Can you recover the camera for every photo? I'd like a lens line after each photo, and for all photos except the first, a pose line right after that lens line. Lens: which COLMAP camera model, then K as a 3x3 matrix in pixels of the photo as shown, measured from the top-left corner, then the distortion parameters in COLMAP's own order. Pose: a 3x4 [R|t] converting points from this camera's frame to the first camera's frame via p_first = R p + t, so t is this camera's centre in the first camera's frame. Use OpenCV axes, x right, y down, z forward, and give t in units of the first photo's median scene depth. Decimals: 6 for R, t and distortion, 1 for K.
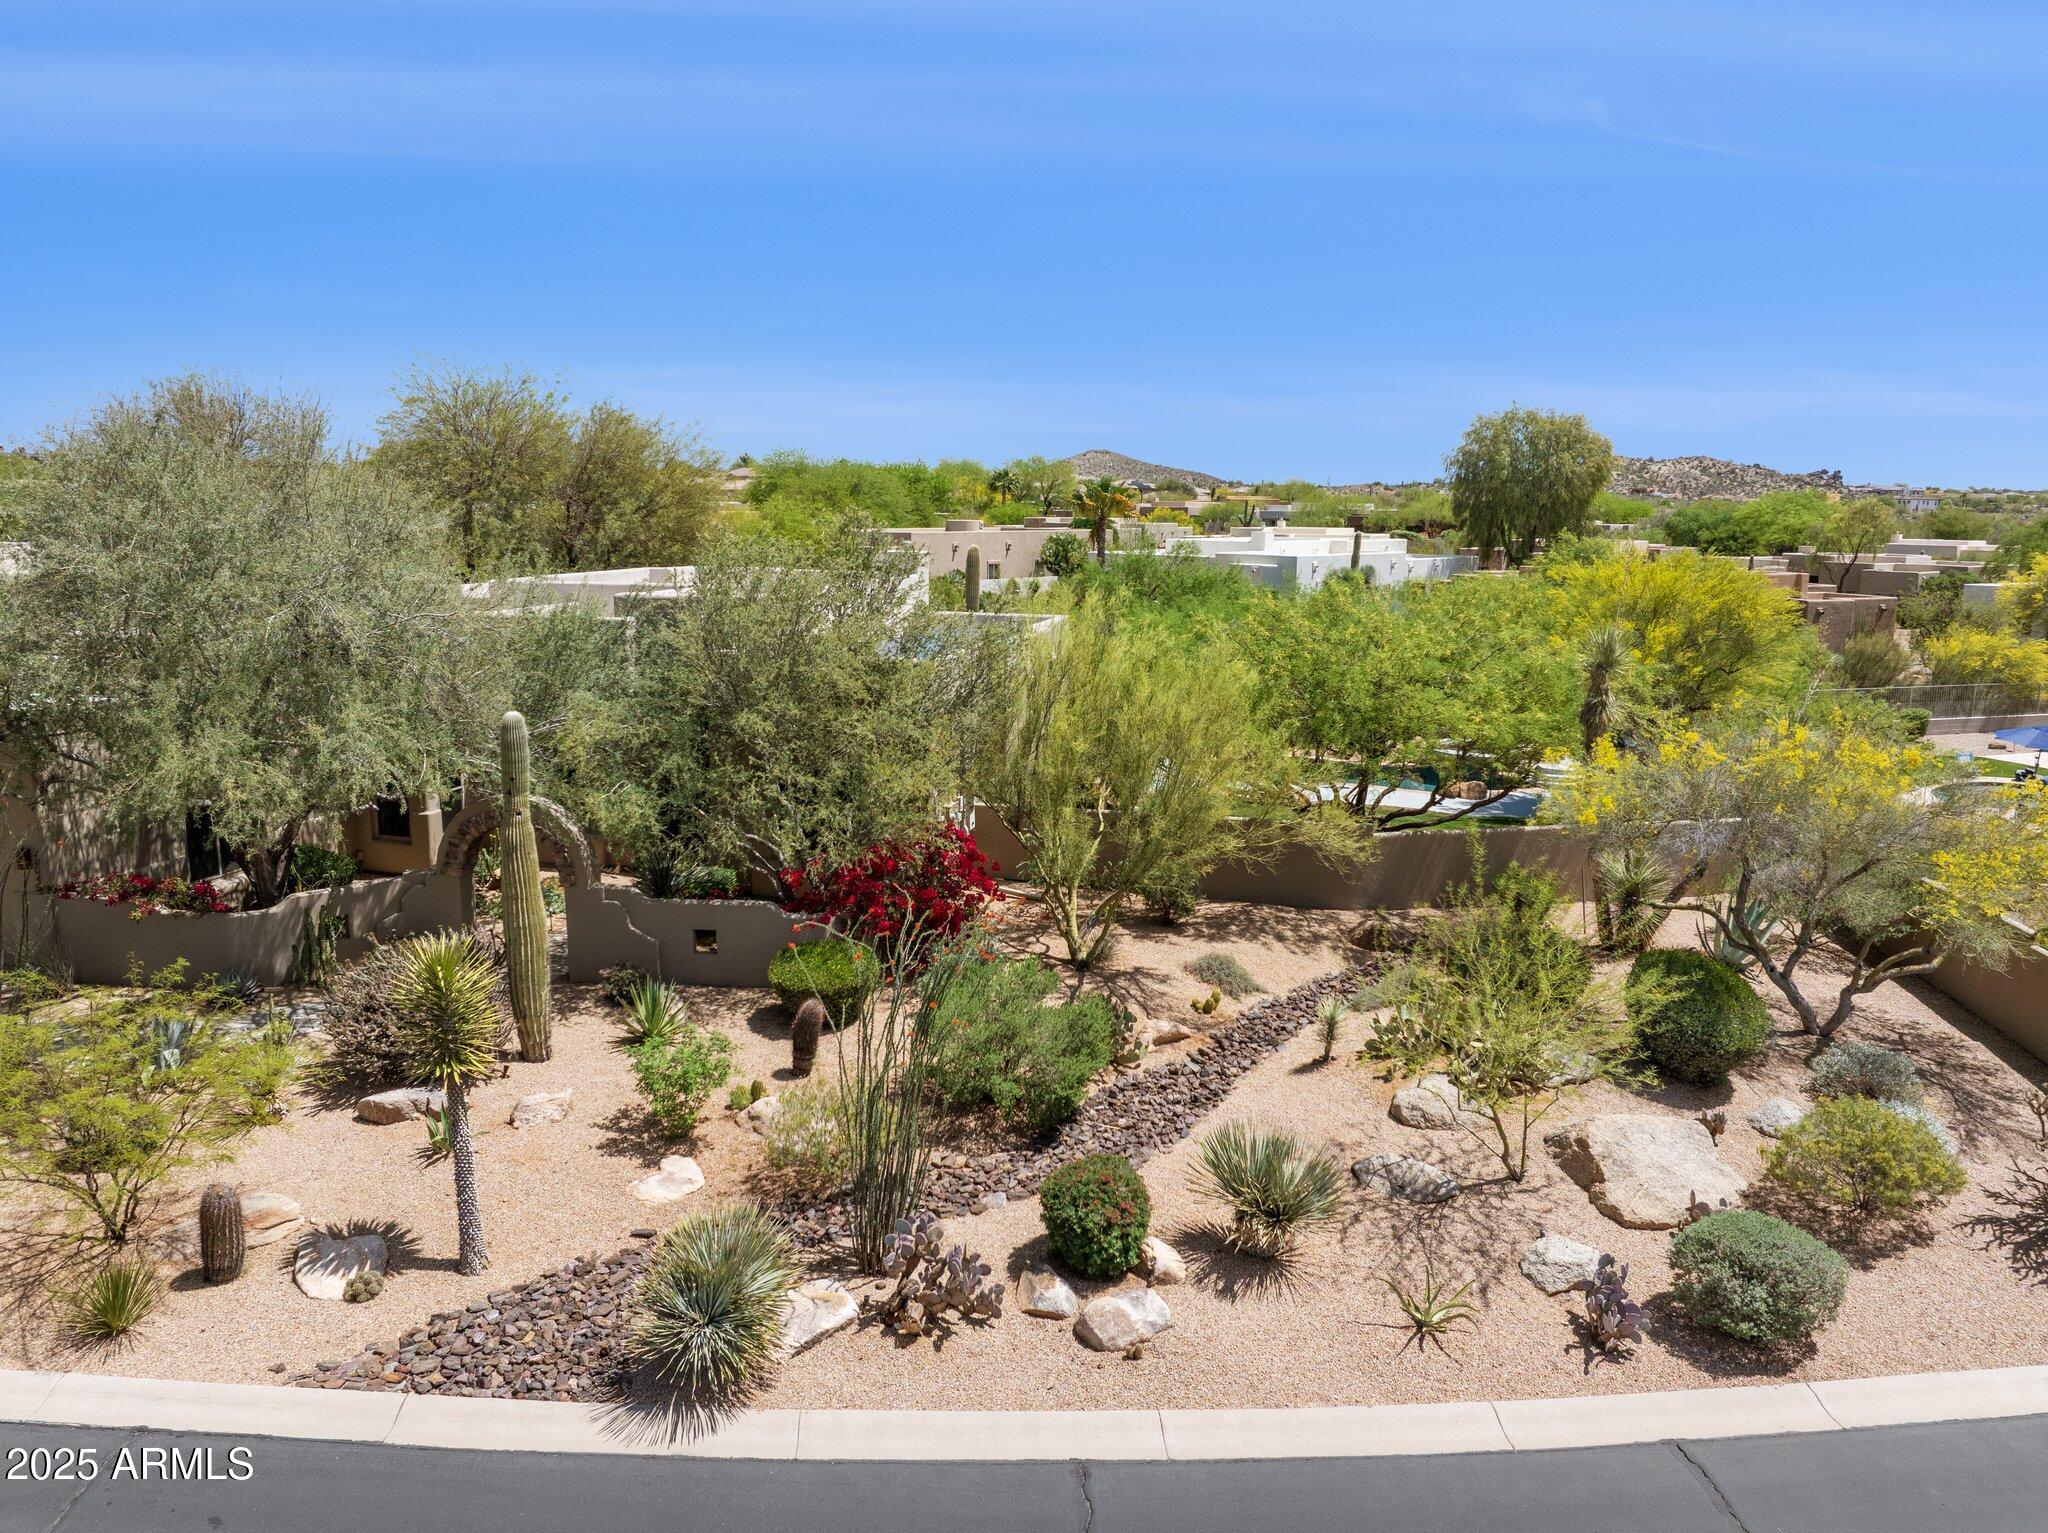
lens RADIAL K [[1429.1, 0, 1015.8], [0, 1429.1, 760.5], [0, 0, 1]] dist [-0.037467, 0.004253]
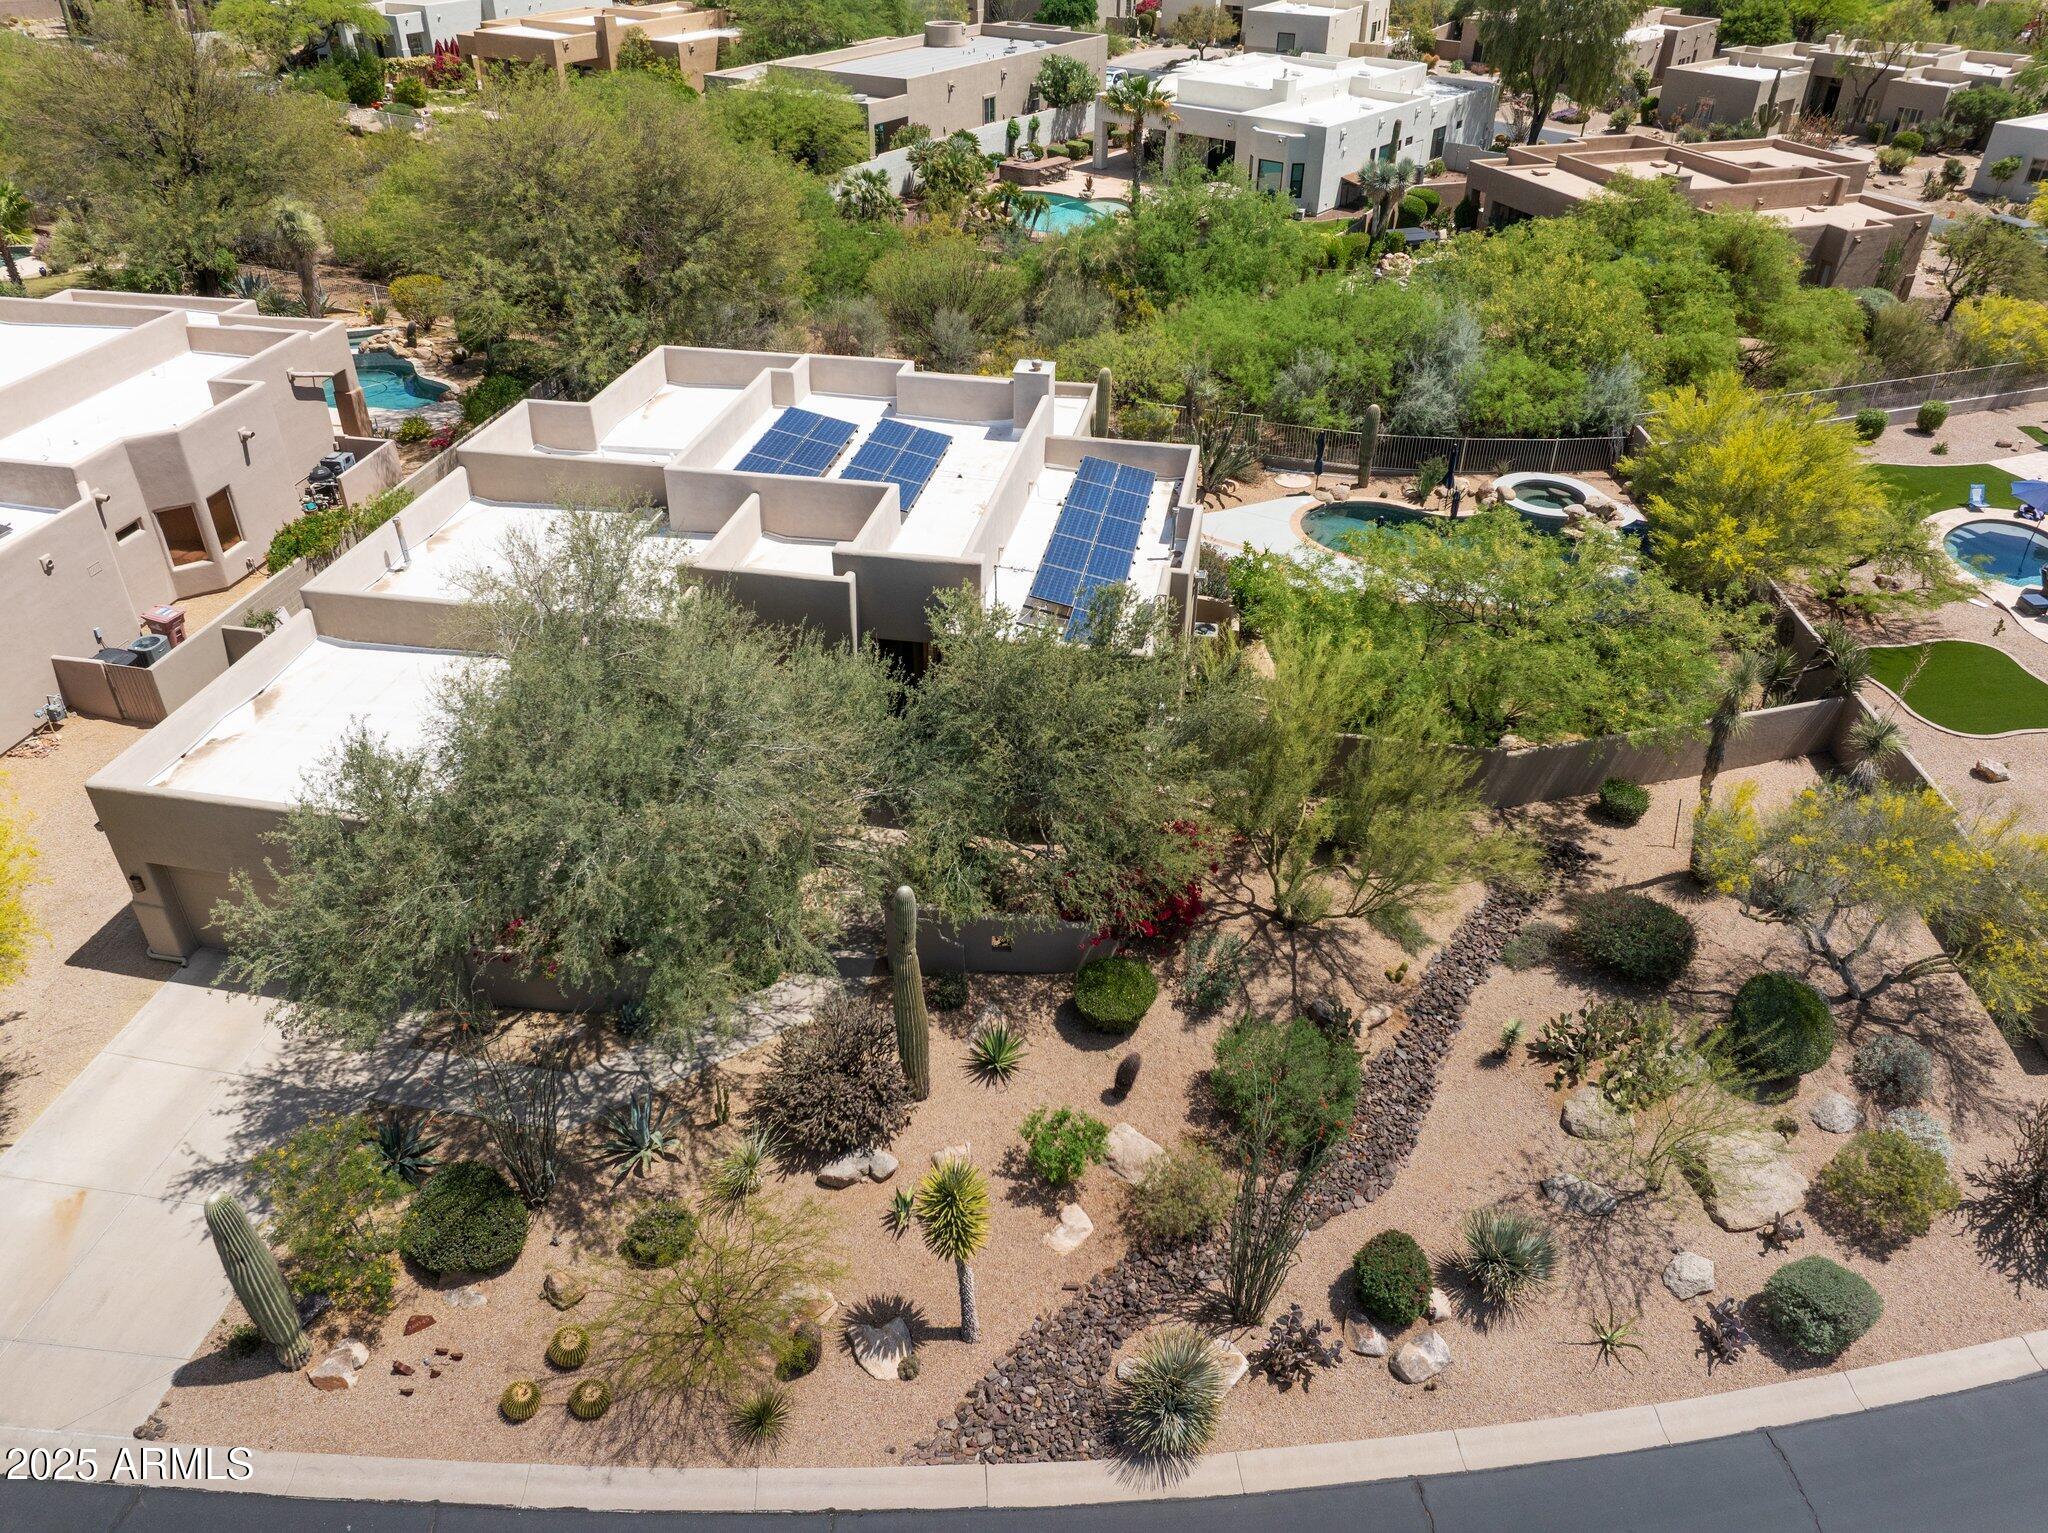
lens RADIAL K [[1424.6, 0, 1024.0], [0, 1424.6, 766.5], [0, 0, 1]] dist [-0.028953, 0.004165]
pose [[0.997682, -0.035648, 0.057966, -0.397124], [0.008634, 0.911240, 0.411784, -0.781749], [-0.067500, -0.410329, 0.909436, -0.090354]]
